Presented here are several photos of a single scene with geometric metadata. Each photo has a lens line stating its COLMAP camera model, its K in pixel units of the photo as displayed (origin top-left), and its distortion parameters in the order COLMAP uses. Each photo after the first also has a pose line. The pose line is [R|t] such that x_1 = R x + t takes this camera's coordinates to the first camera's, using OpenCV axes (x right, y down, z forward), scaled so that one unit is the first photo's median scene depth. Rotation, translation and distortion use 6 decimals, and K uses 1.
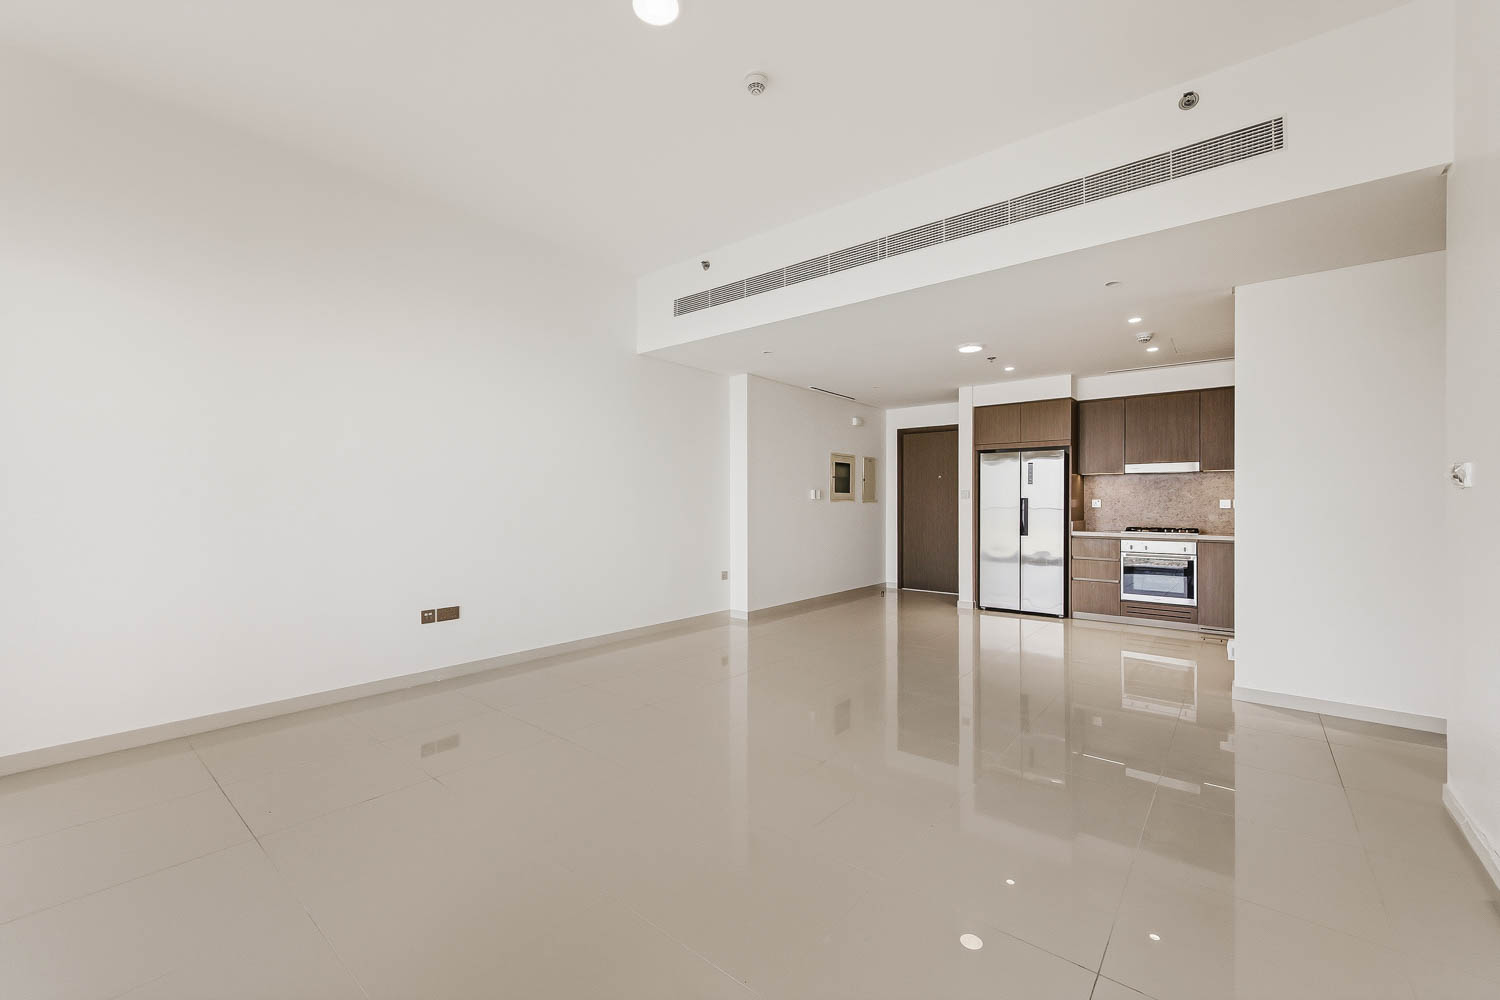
lens RADIAL K [[597.9, 0, 756.8], [0, 597.9, 501.1], [0, 0, 1]] dist [-0.000425, -0.000067]
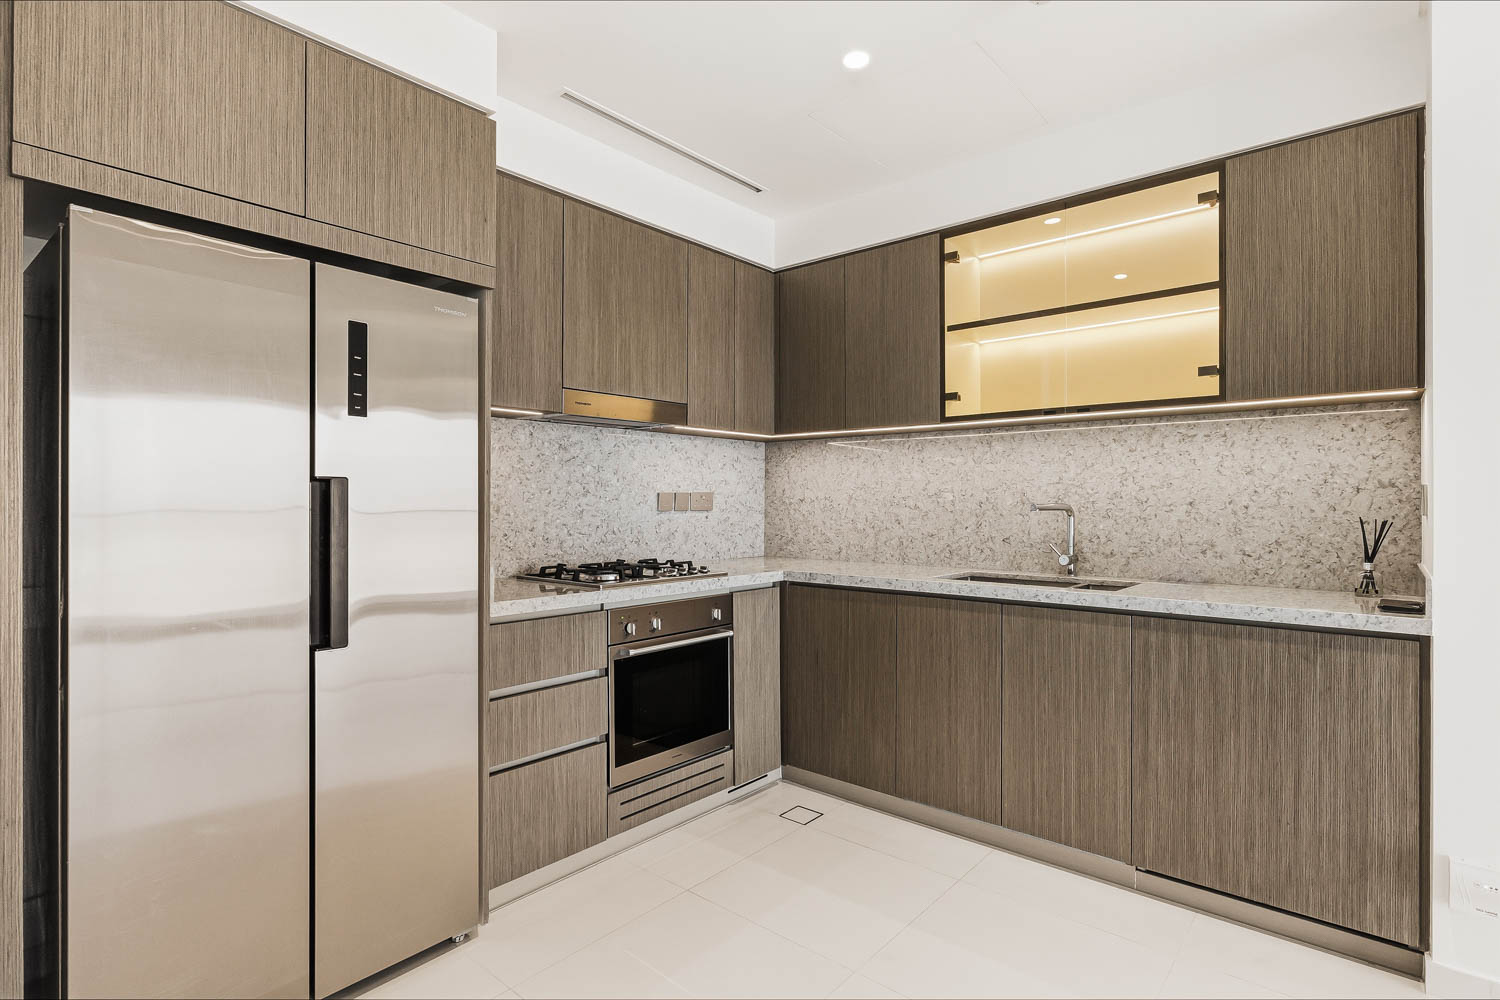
lens RADIAL K [[735.8, 0, 750.0], [0, 735.8, 500.0], [0, 0, 1]] dist [0.000280, 0.000070]
pose [[0.282007, -0.003836, 0.959405, 0.289824], [-0.005460, 0.999969, 0.005603, 0.001243], [-0.959397, -0.006818, 0.281978, 0.976912]]
